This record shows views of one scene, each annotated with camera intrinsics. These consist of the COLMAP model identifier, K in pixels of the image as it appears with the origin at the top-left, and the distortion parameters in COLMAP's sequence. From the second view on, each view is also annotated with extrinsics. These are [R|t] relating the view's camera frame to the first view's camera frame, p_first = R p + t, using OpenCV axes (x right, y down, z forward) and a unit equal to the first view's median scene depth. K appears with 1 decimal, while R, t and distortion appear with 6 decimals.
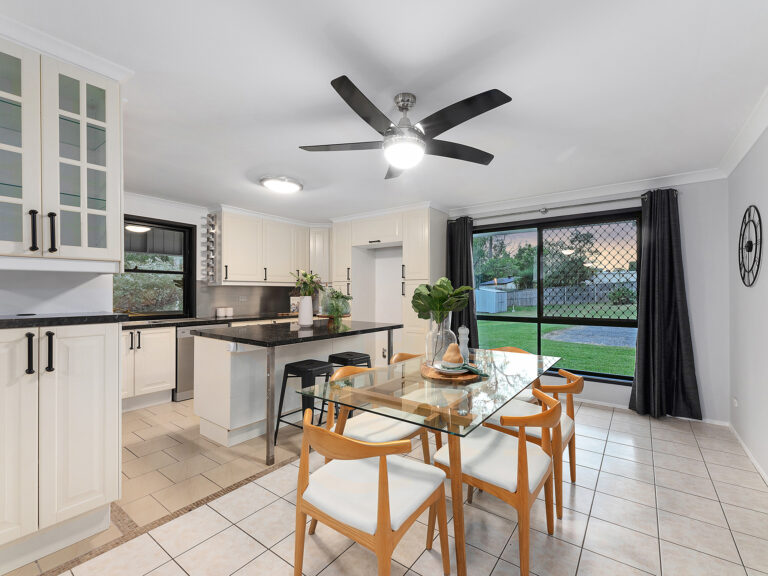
lens RADIAL K [[344.8, 0, 384.0], [0, 344.8, 288.0], [0, 0, 1]] dist [-0.014493, 0.000501]
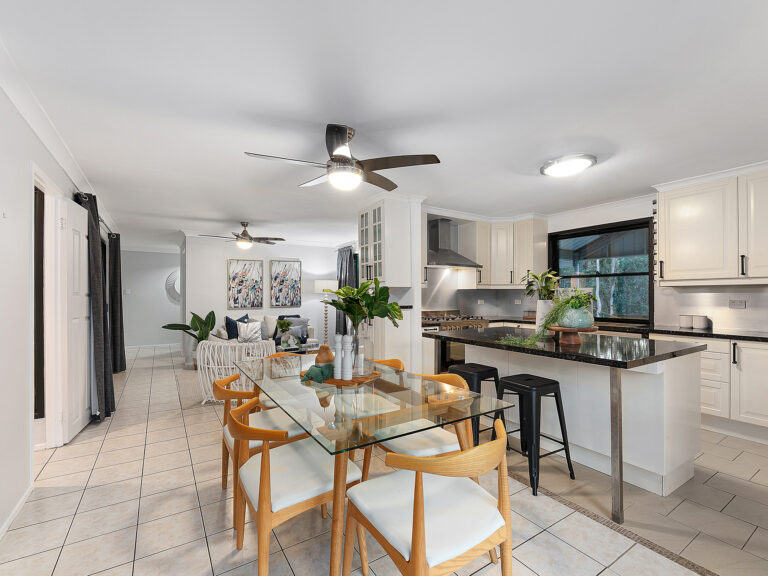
lens RADIAL K [[347.3, 0, 384.7], [0, 347.3, 295.3], [0, 0, 1]] dist [0.001919, 0.000175]
pose [[-0.354544, -0.003400, -0.935033, 0.655986], [0.009867, 0.999924, -0.007377, 0.014139], [0.934987, -0.011841, -0.354484, 0.904228]]
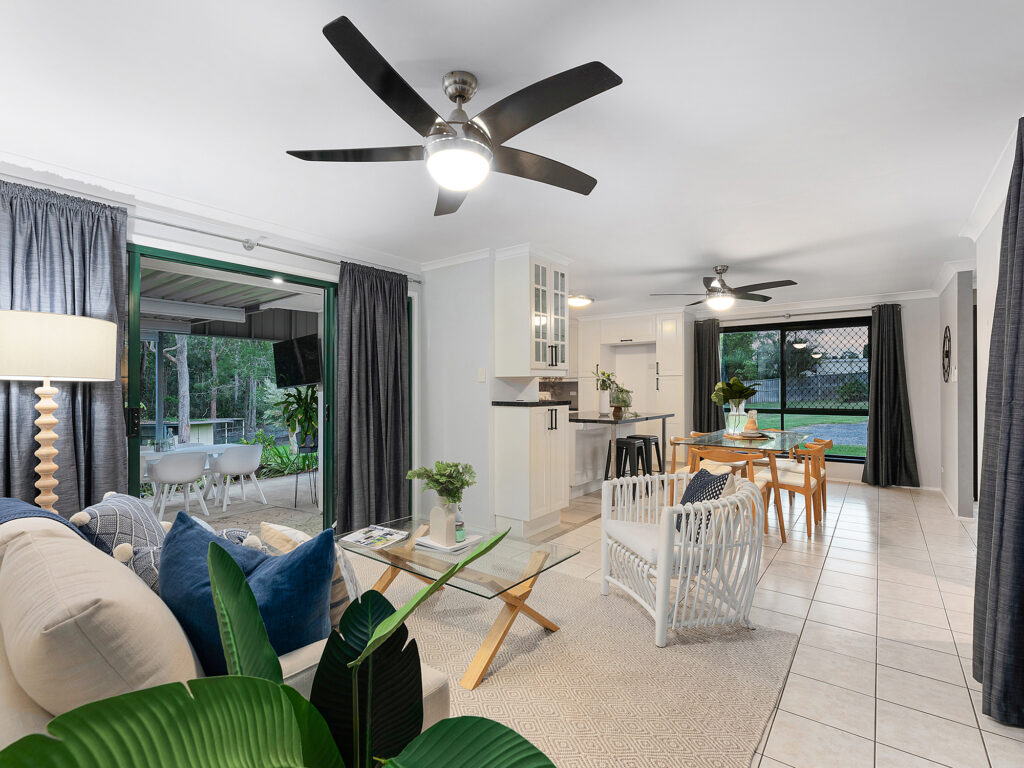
lens RADIAL K [[478.3, 0, 512.0], [0, 478.3, 384.0], [0, 0, 1]] dist [-0.018743, -0.000362]
pose [[0.999824, -0.003696, -0.018386, -0.515721], [0.003808, 0.999975, 0.006040, -0.011541], [0.018363, -0.006109, 0.999813, -0.733028]]
